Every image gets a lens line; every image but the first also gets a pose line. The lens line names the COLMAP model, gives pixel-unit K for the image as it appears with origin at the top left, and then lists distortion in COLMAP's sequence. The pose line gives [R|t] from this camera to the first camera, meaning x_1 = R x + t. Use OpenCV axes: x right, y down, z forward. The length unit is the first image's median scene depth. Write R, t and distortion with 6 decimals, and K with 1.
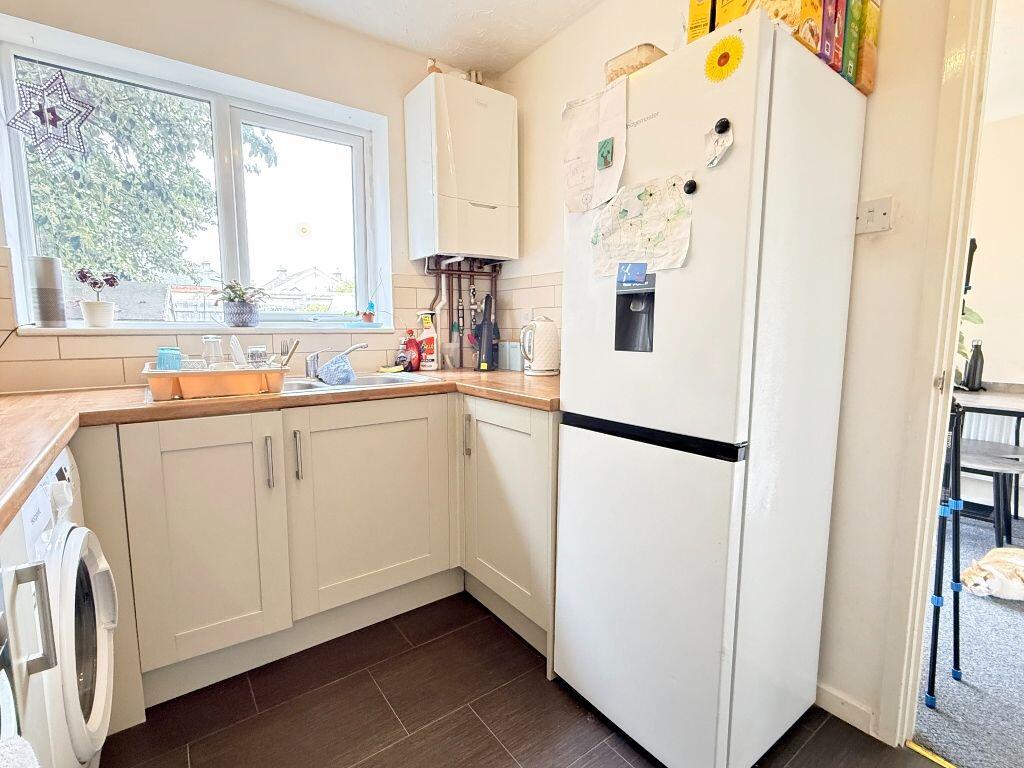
lens RADIAL K [[481.8, 0, 507.4], [0, 481.8, 383.1], [0, 0, 1]] dist [0.001081, 0.000021]
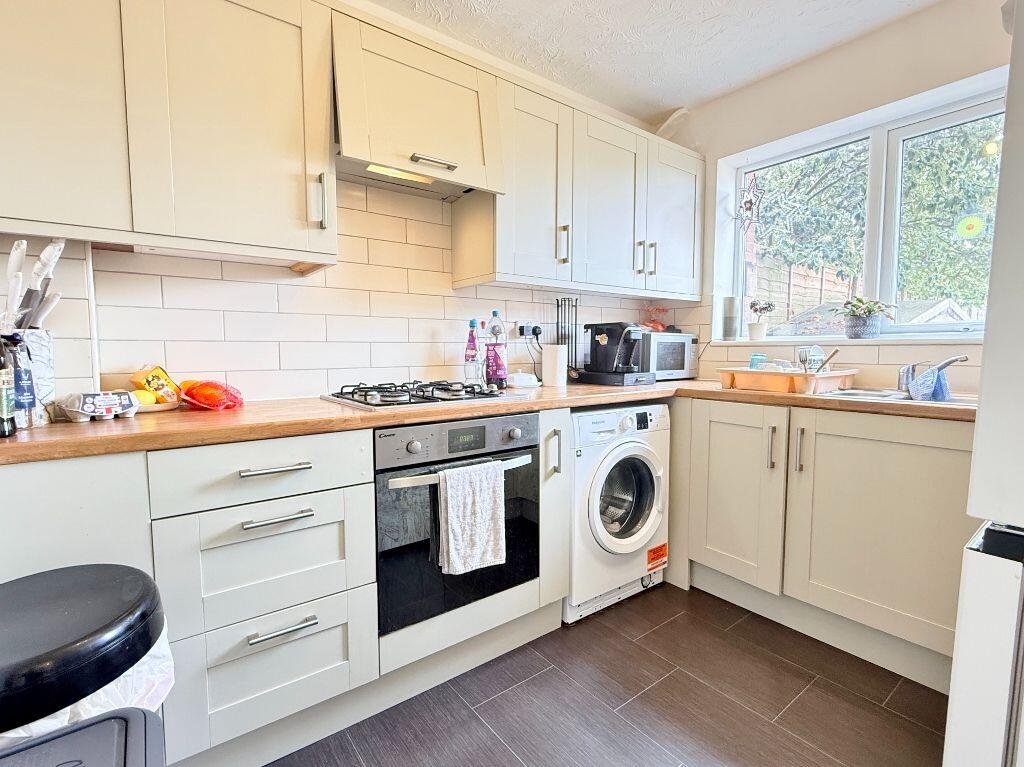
lens RADIAL K [[481.8, 0, 507.6], [0, 481.8, 384.9], [0, 0, 1]] dist [0.001081, 0.000021]
pose [[0.020480, 0.074579, -0.997005, 0.633306], [-0.117340, 0.990501, 0.071682, -0.001171], [0.992881, 0.115521, 0.029036, 0.258801]]
